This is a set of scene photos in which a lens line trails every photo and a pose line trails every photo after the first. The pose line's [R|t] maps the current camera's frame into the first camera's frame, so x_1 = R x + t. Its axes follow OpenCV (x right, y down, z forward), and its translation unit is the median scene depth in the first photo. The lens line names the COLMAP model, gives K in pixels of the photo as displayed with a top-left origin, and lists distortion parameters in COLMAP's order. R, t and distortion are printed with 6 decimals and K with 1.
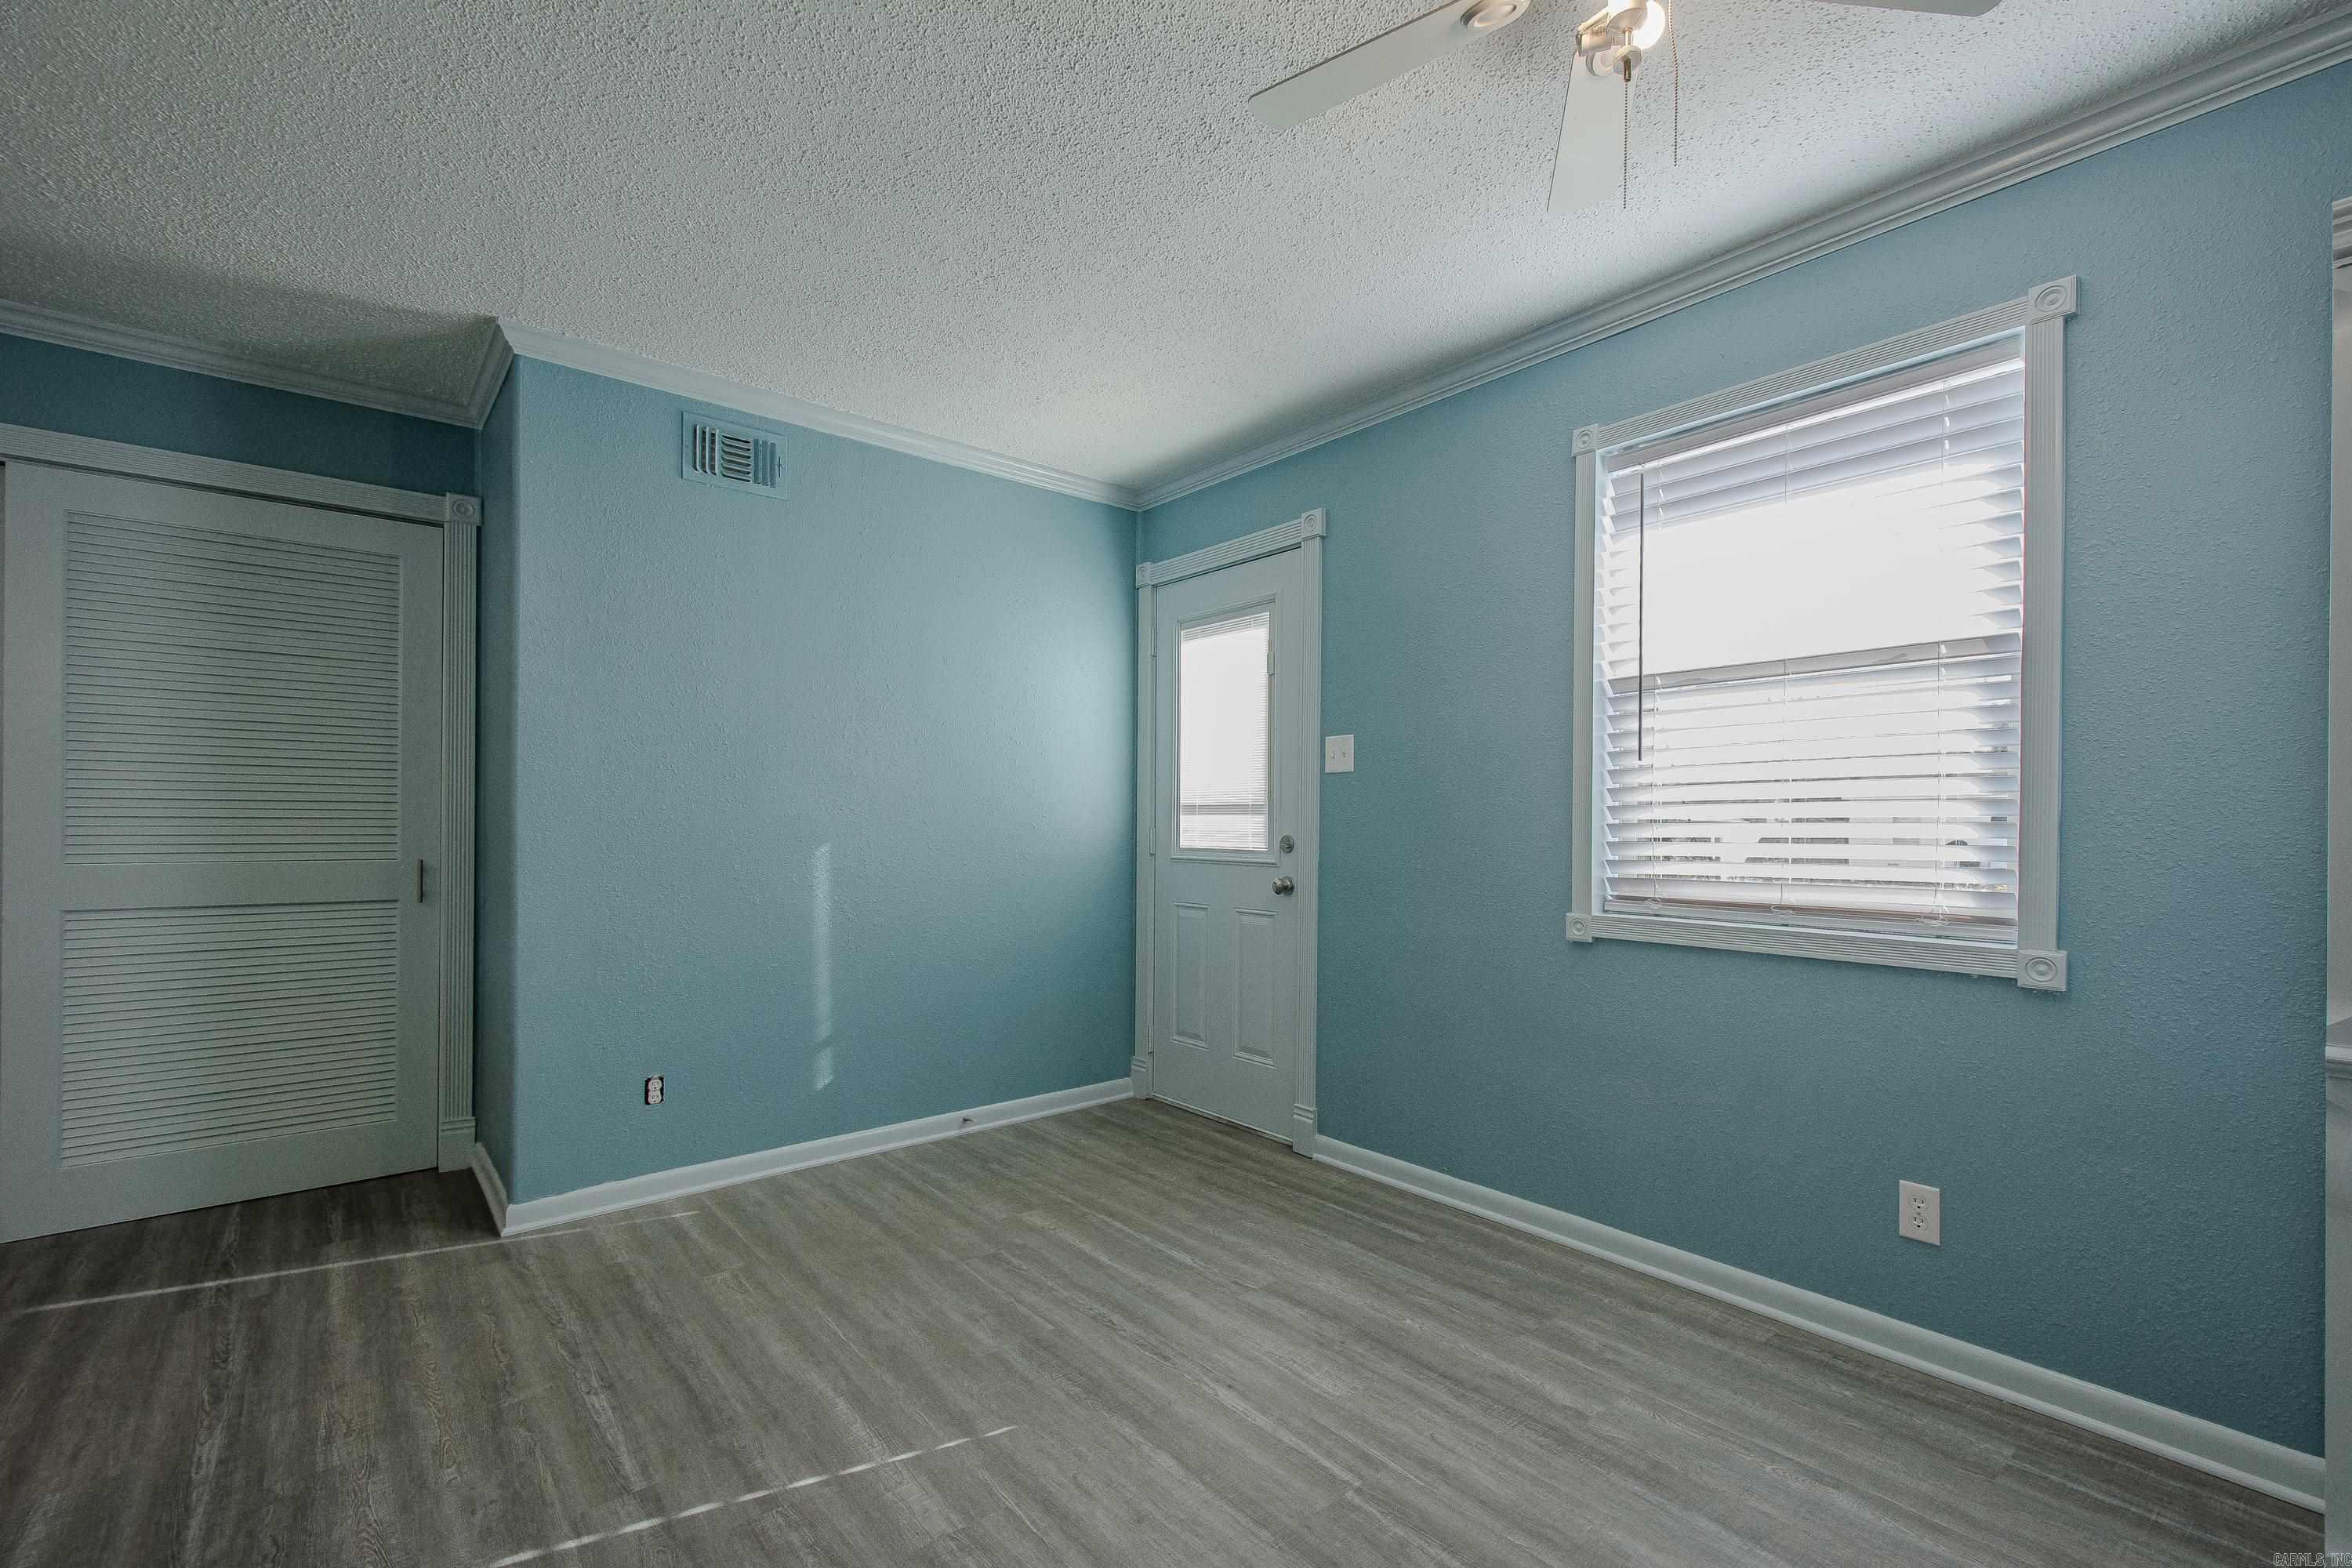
lens RADIAL K [[1022.4, 0, 1210.0], [0, 1022.4, 825.0], [0, 0, 1]] dist [0.005016, -0.001496]
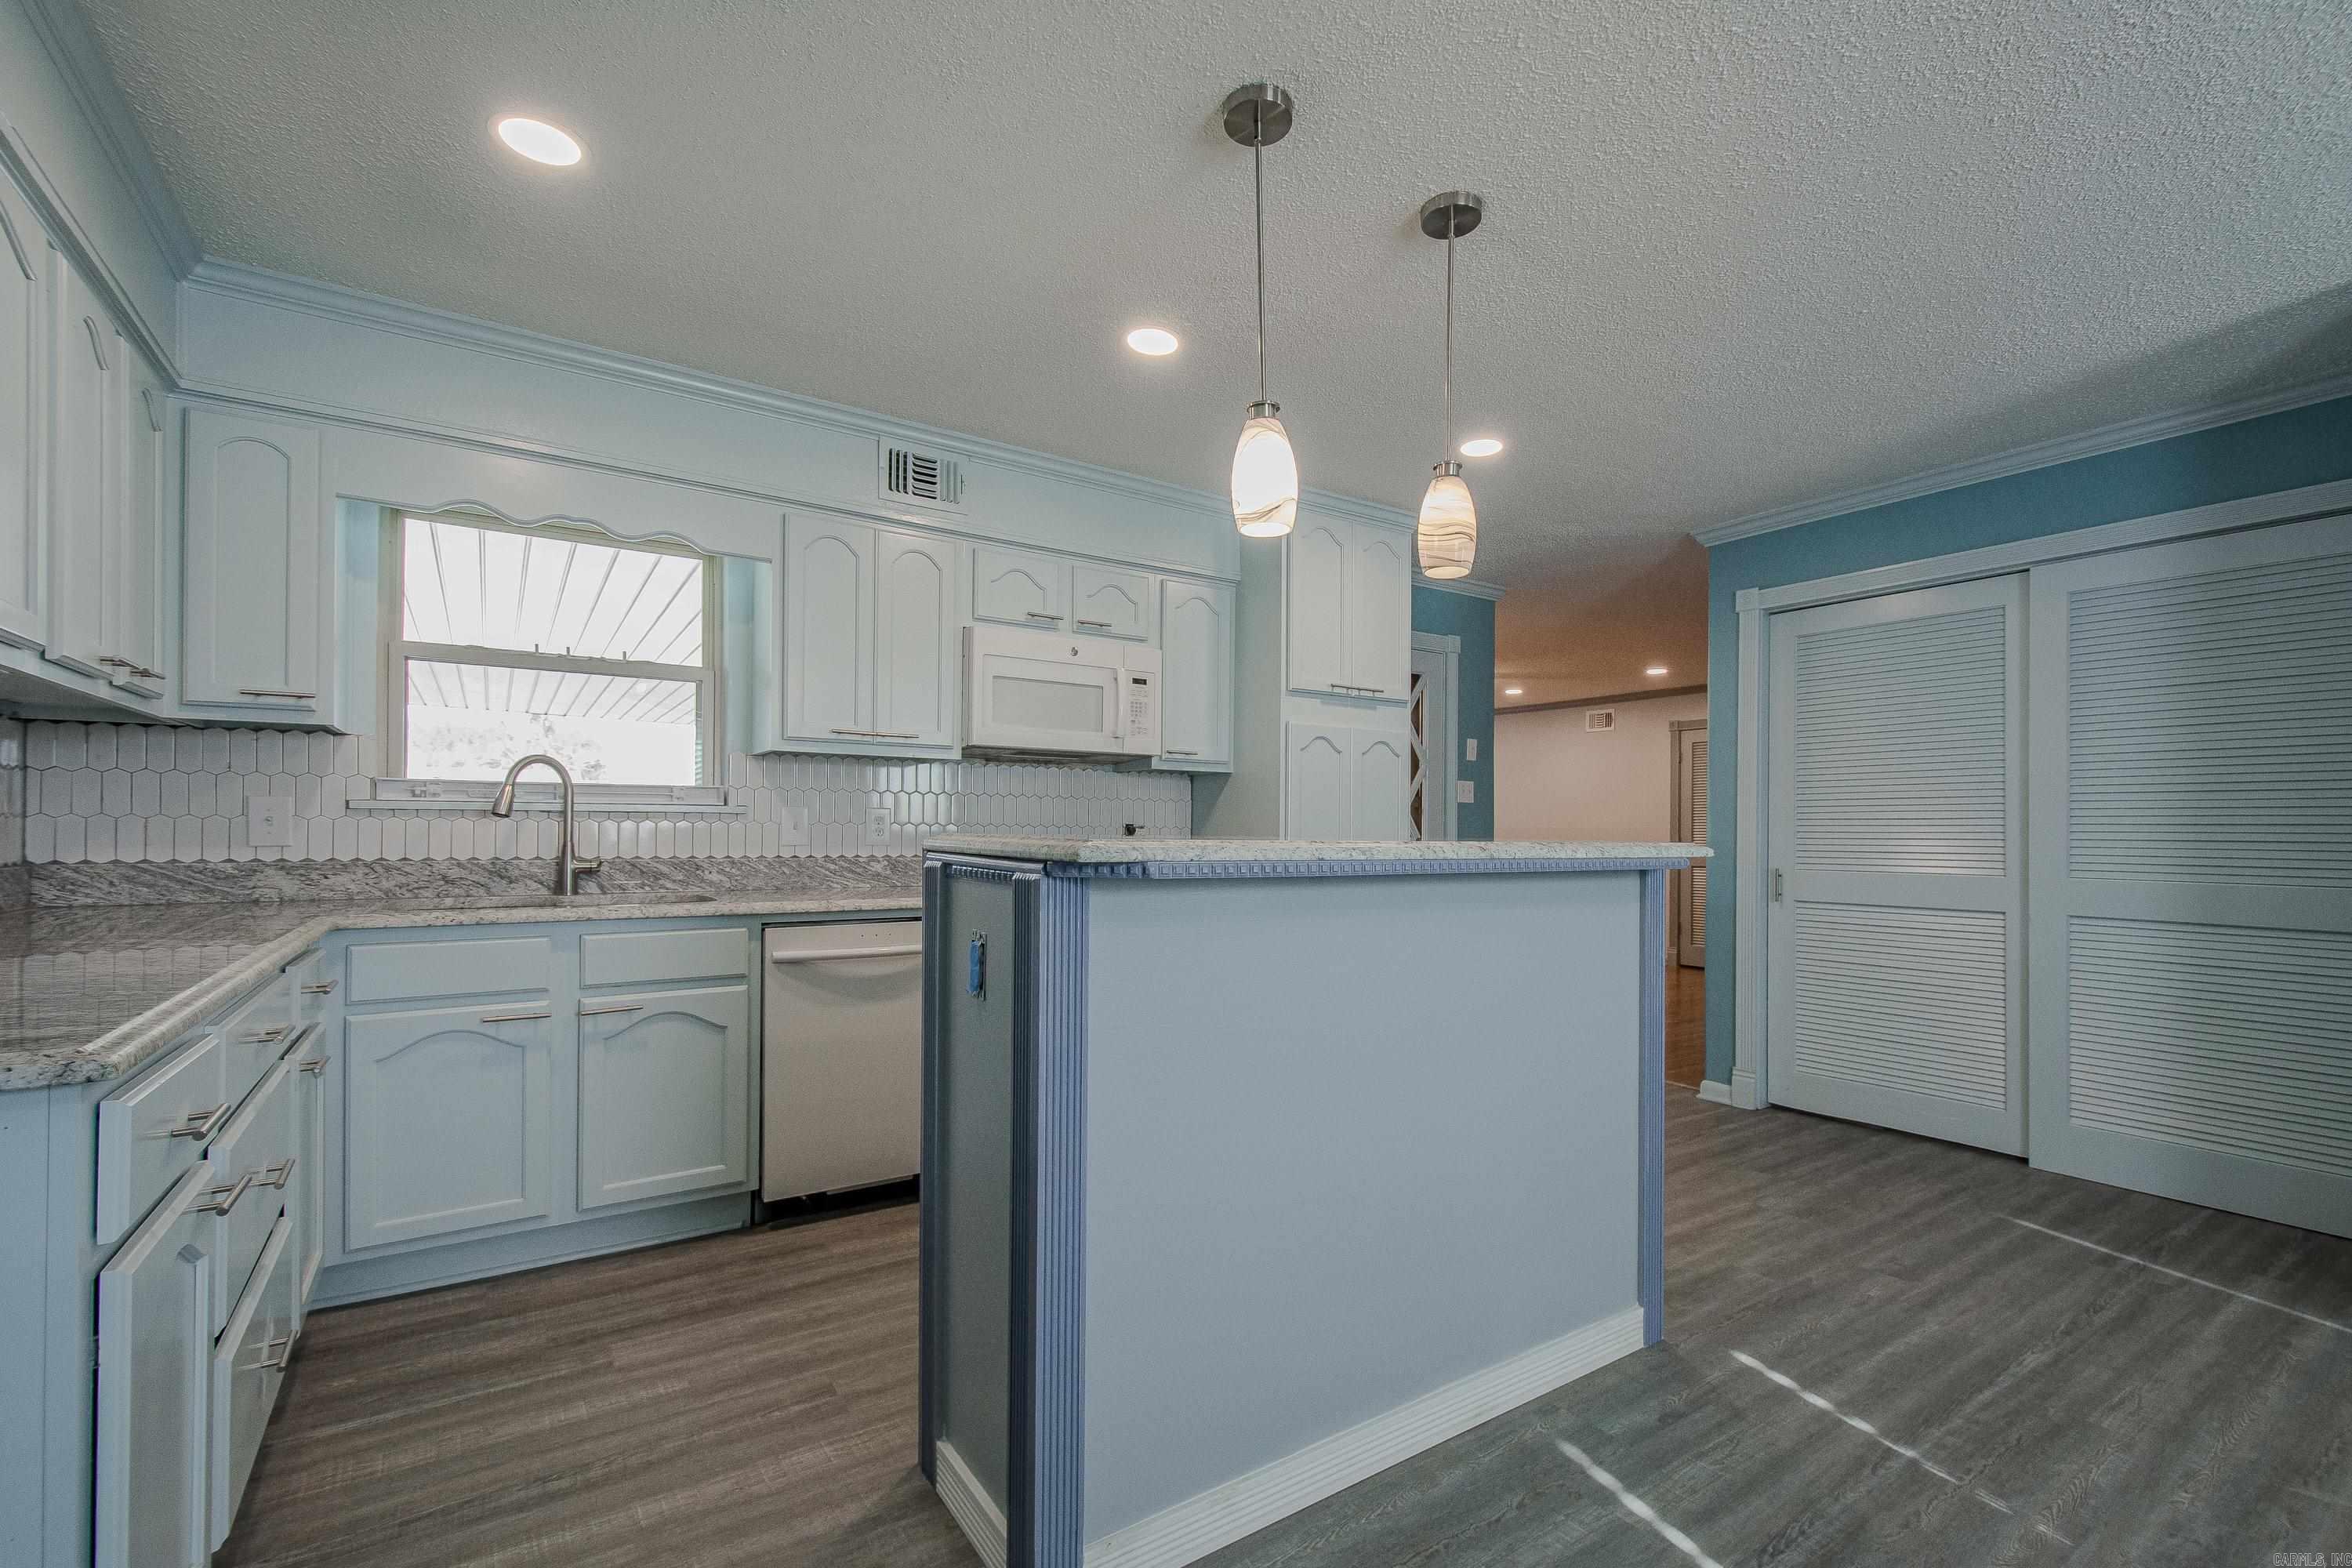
lens RADIAL K [[1022.4, 0, 1210.0], [0, 1022.4, 825.0], [0, 0, 1]] dist [0.005016, -0.001496]
pose [[-0.109411, -0.015392, -0.993877, 0.239224], [-0.010432, 0.999843, -0.014336, 0.002138], [0.993942, 0.008799, -0.109554, 0.106933]]
